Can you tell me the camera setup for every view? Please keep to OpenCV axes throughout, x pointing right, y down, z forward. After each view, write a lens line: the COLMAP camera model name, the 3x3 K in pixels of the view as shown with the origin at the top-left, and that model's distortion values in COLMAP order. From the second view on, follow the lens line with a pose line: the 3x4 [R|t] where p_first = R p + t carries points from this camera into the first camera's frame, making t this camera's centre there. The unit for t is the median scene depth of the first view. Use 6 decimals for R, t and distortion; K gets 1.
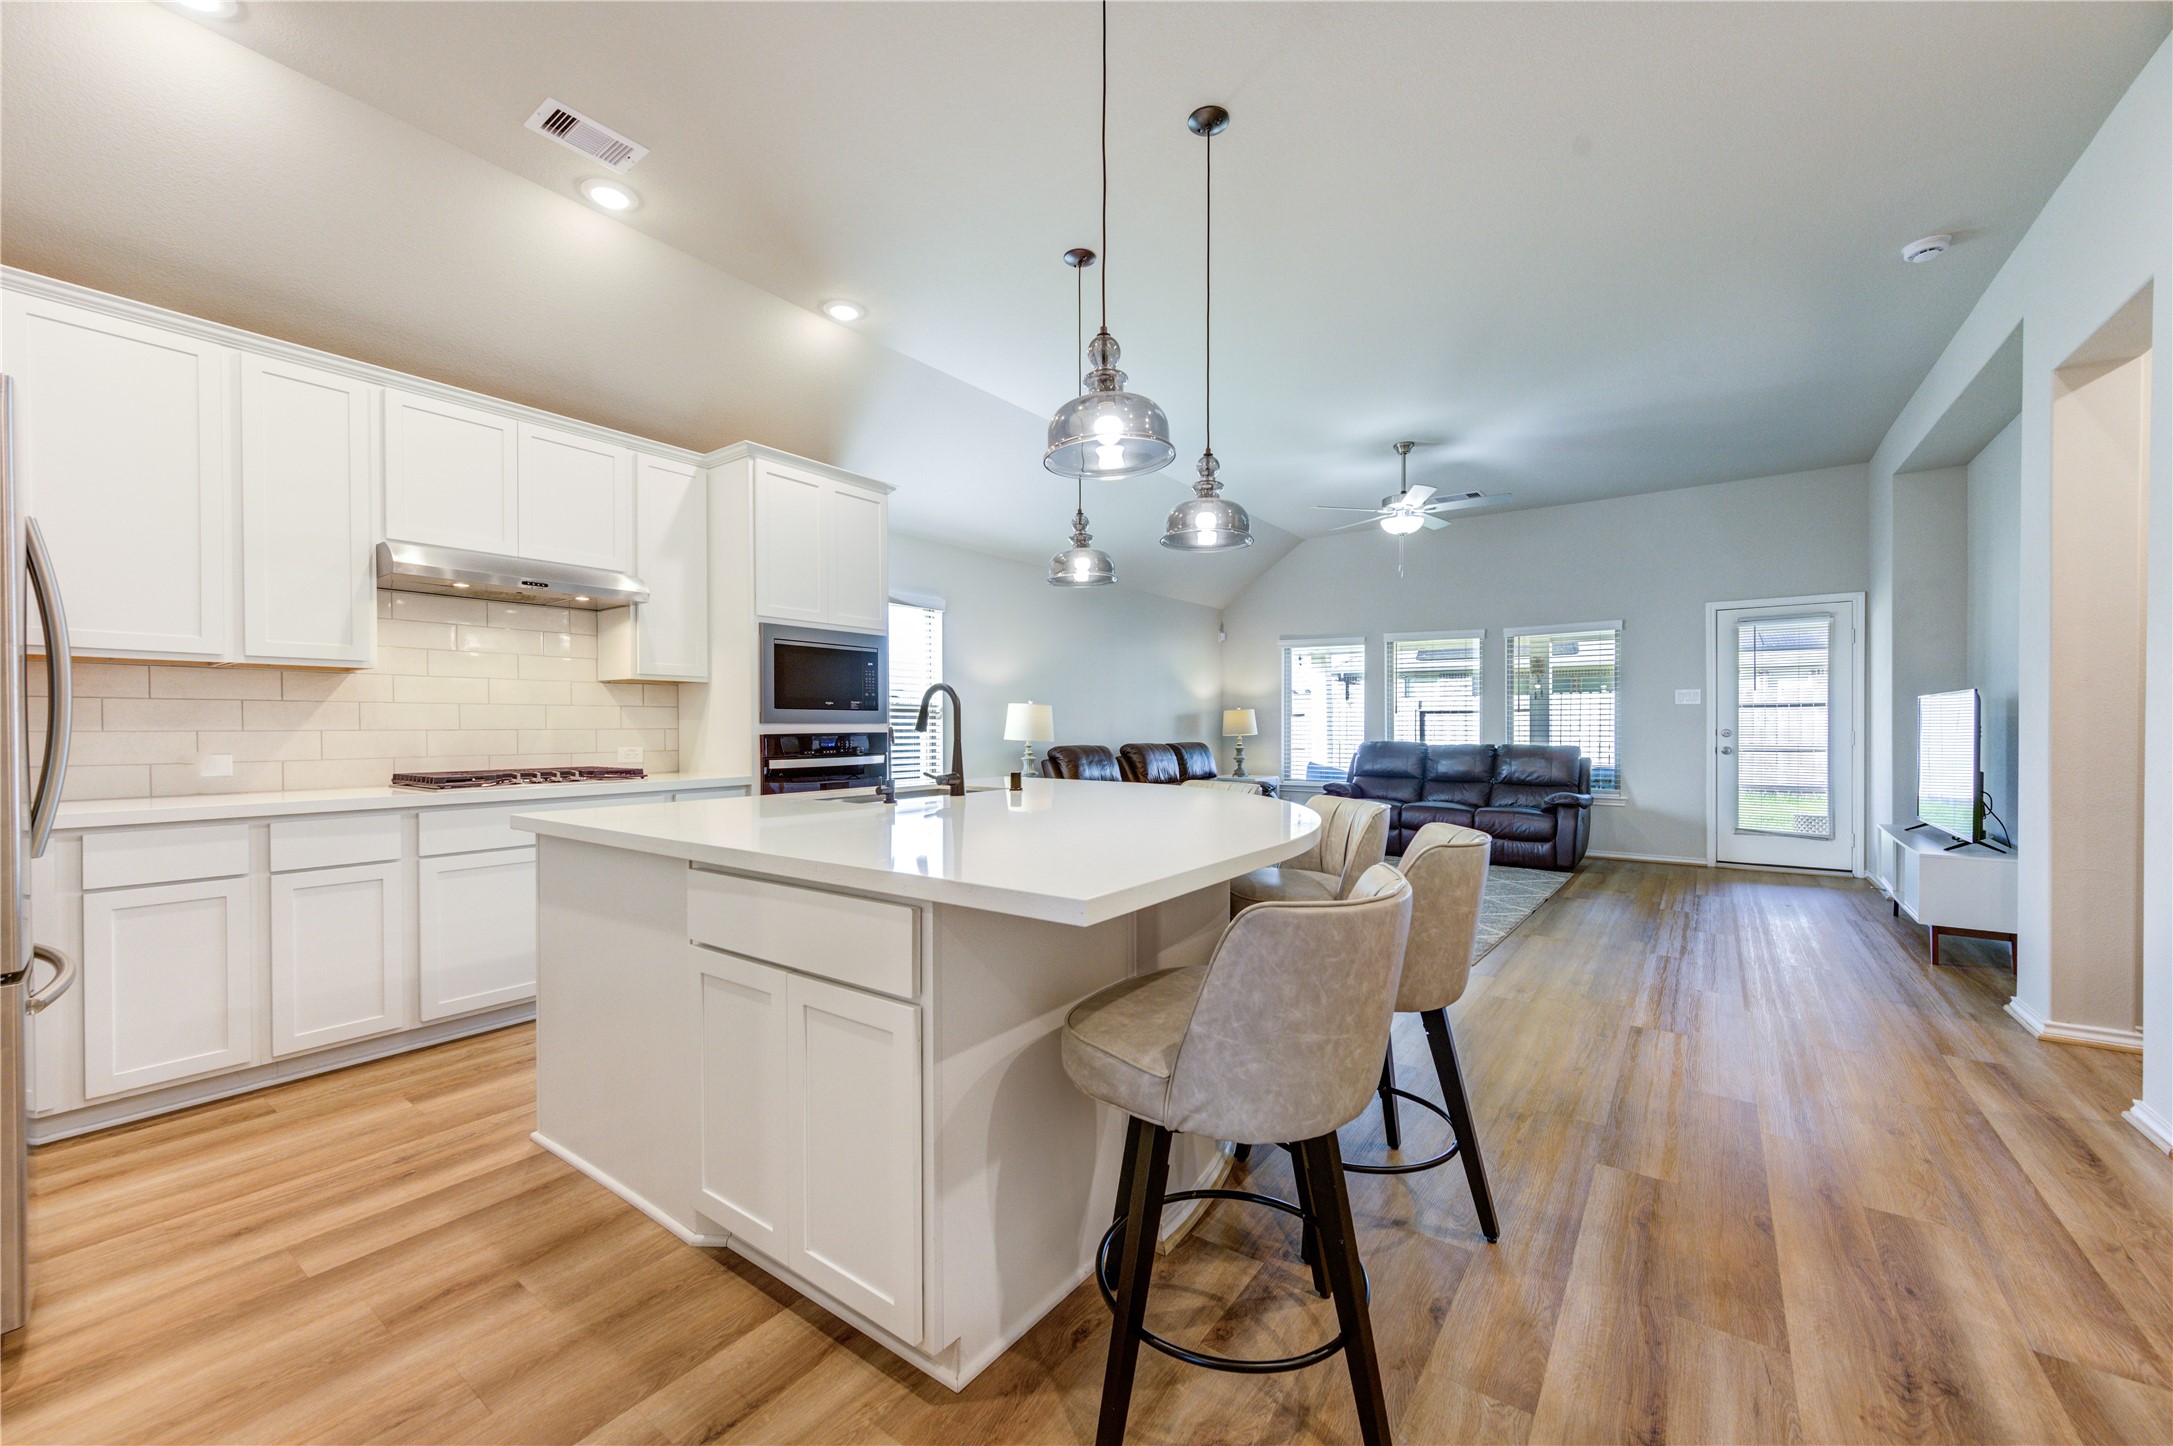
lens RADIAL K [[844.3, 0, 1084.6], [0, 844.3, 731.2], [0, 0, 1]] dist [0.001028, -0.000158]
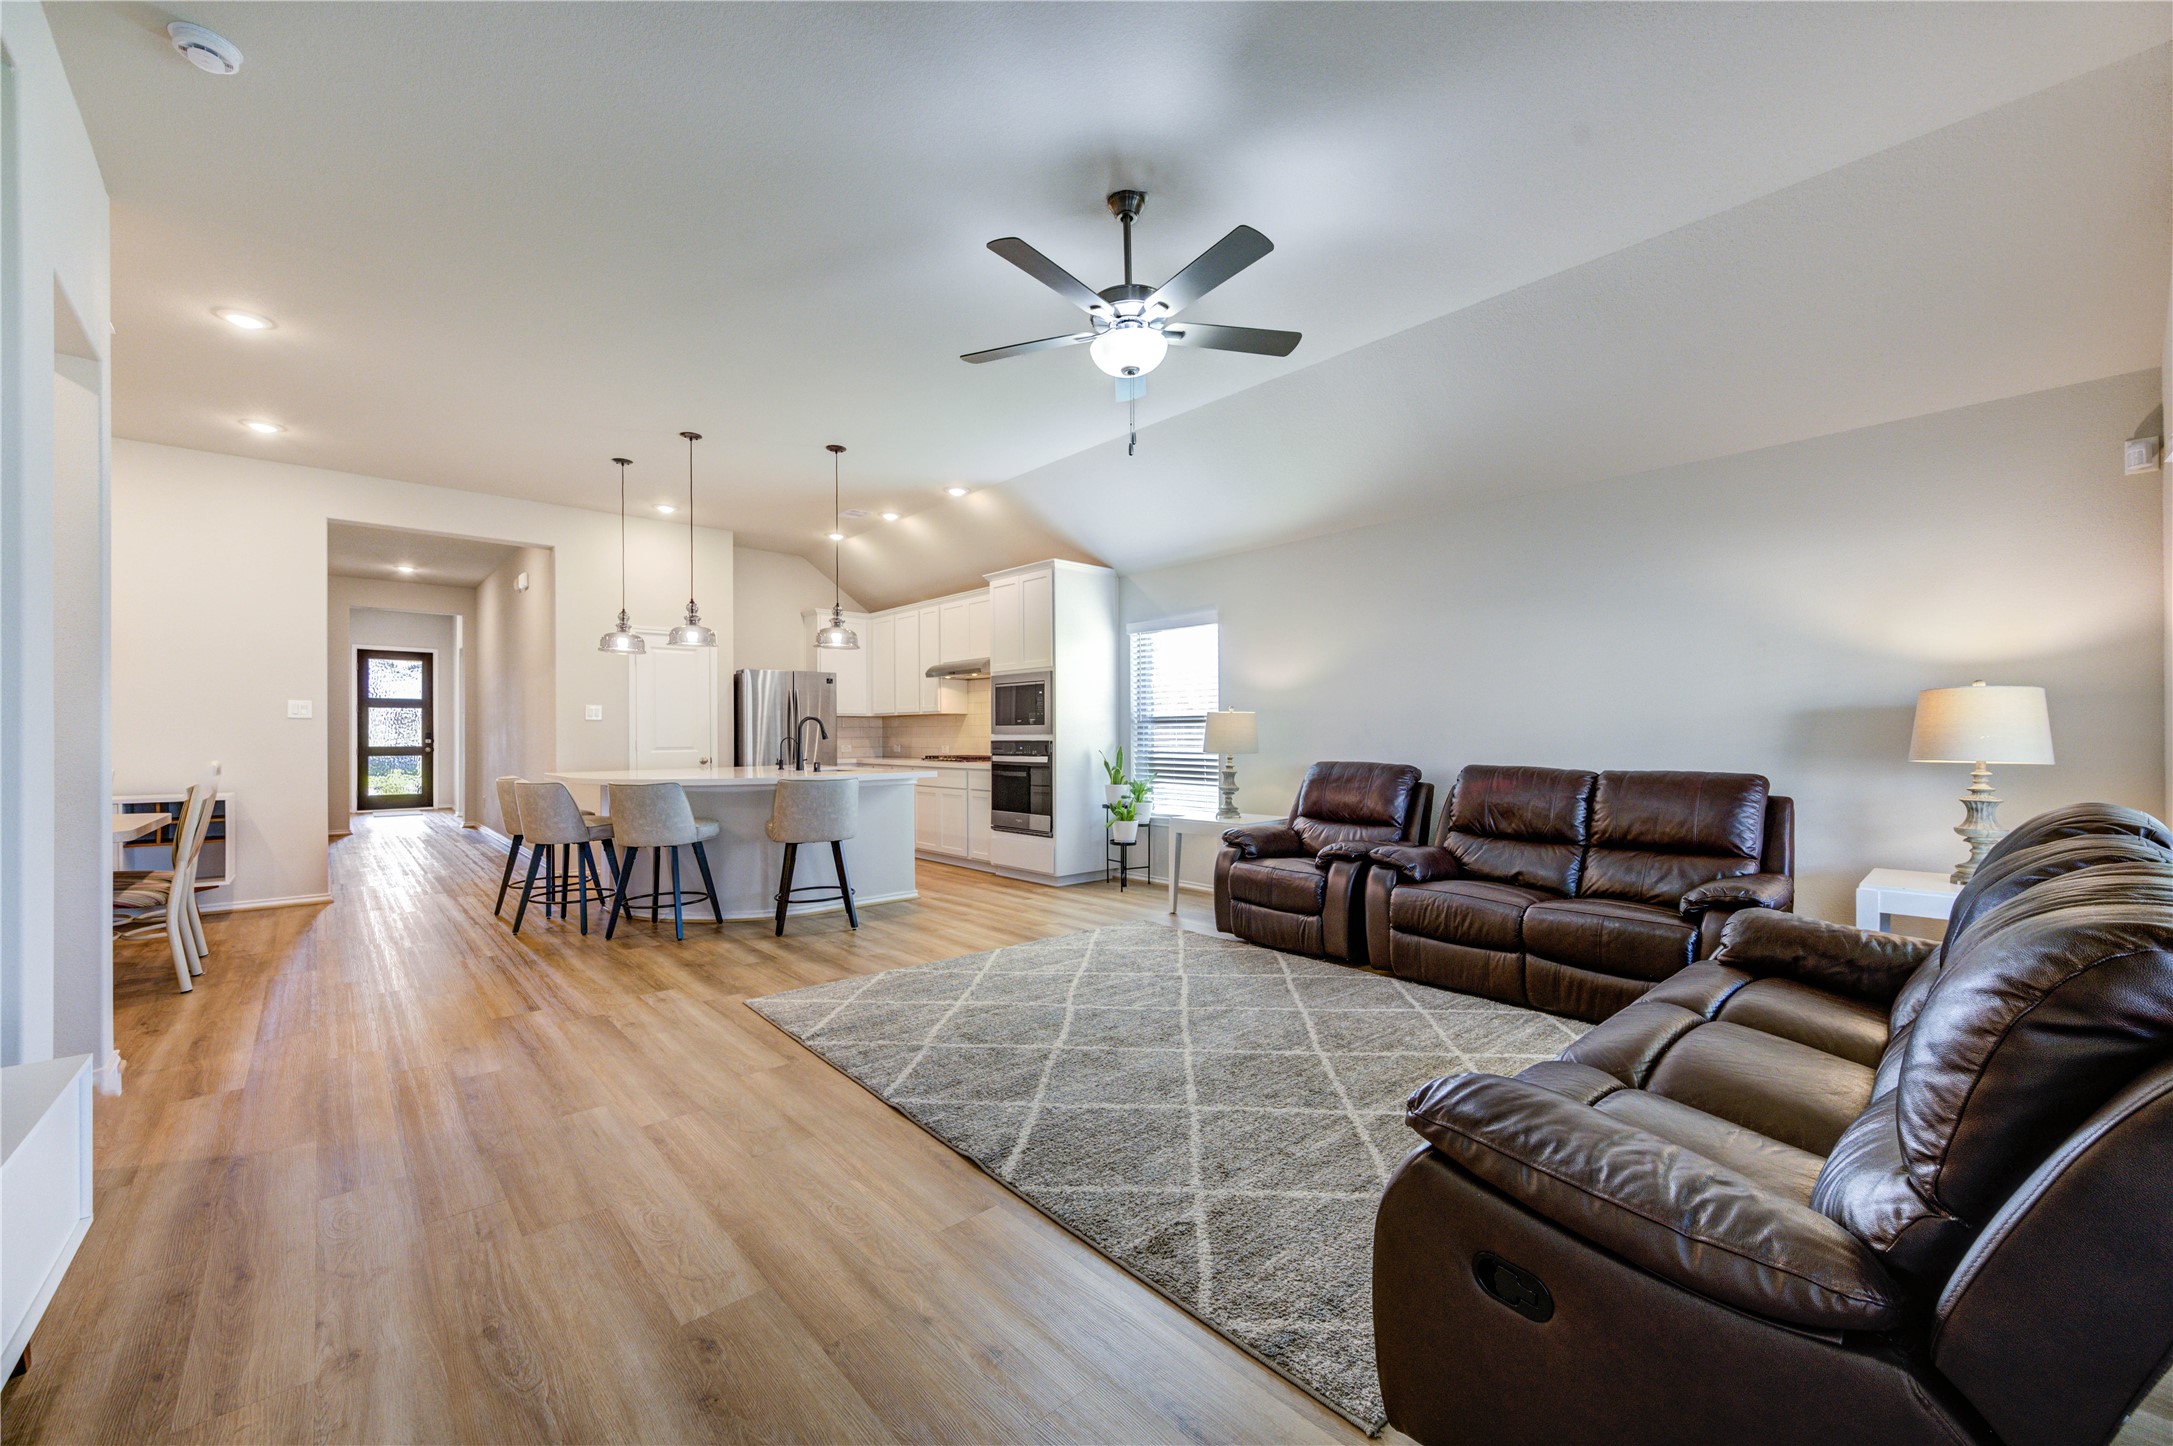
lens RADIAL K [[844.3, 0, 1082.6], [0, 844.3, 728.5], [0, 0, 1]] dist [0.001028, -0.000158]
pose [[-0.200939, -0.003703, -0.979597, 0.761874], [-0.001896, 0.999992, -0.003391, -0.009745], [0.979602, 0.001176, -0.200945, 0.917166]]
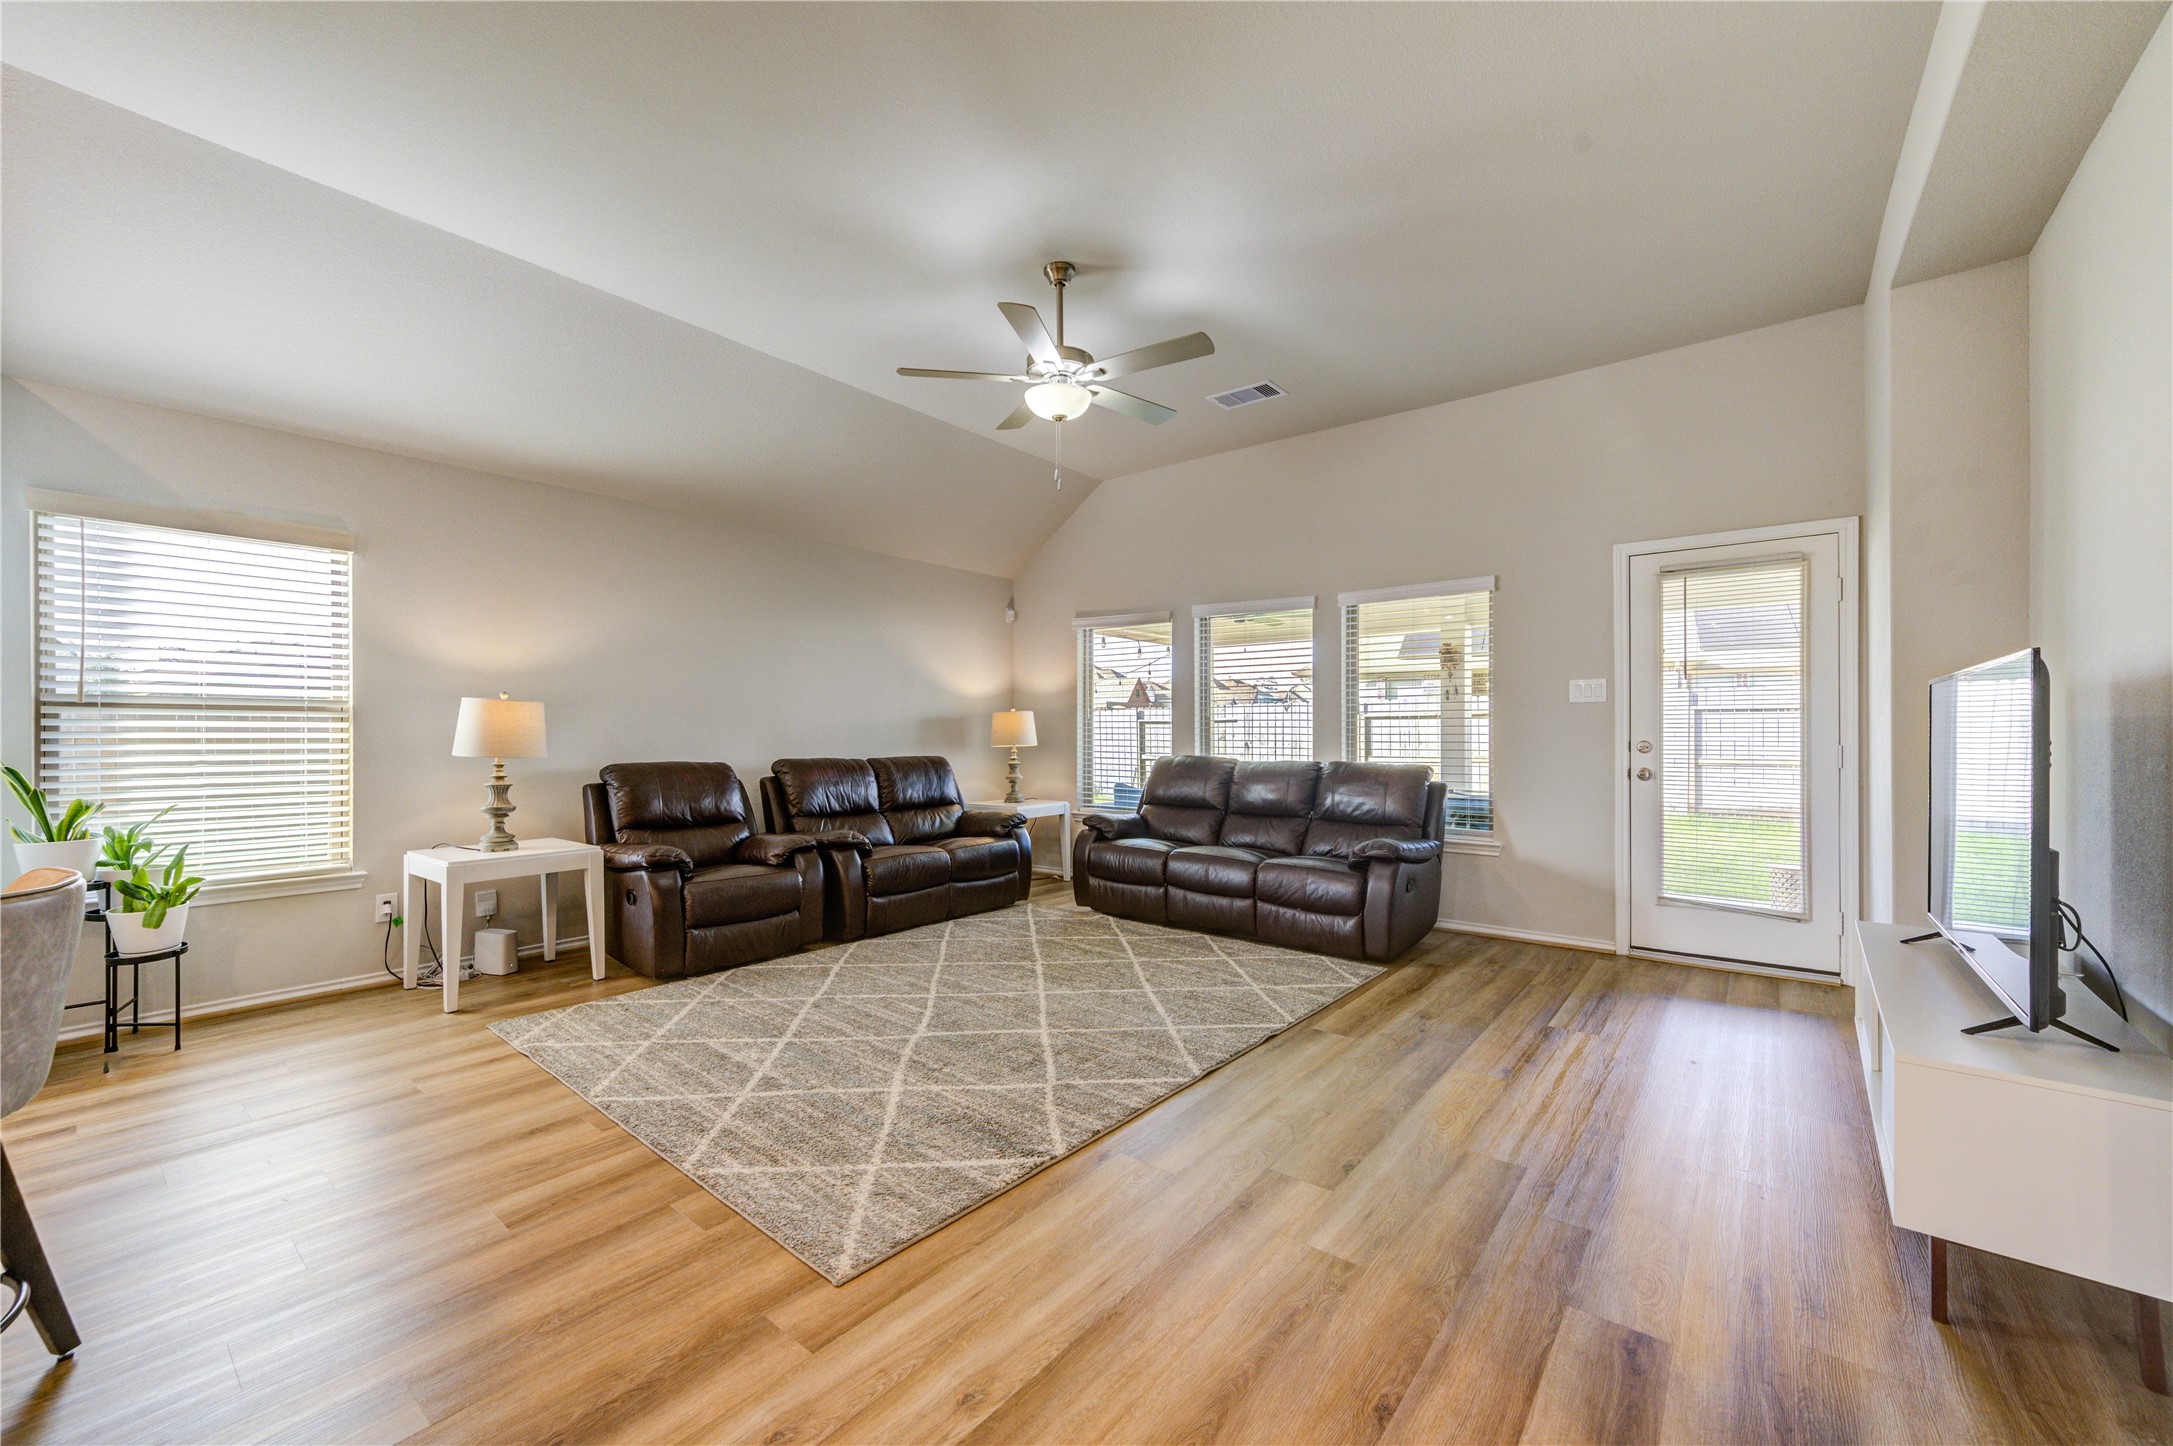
lens RADIAL K [[844.3, 0, 1085.5], [0, 844.3, 728.5], [0, 0, 1]] dist [0.001028, -0.000158]
pose [[0.998932, 0.001202, -0.046185, 0.361633], [-0.001631, 0.999956, -0.009250, -0.005126], [0.046172, 0.009316, 0.998890, 0.335829]]
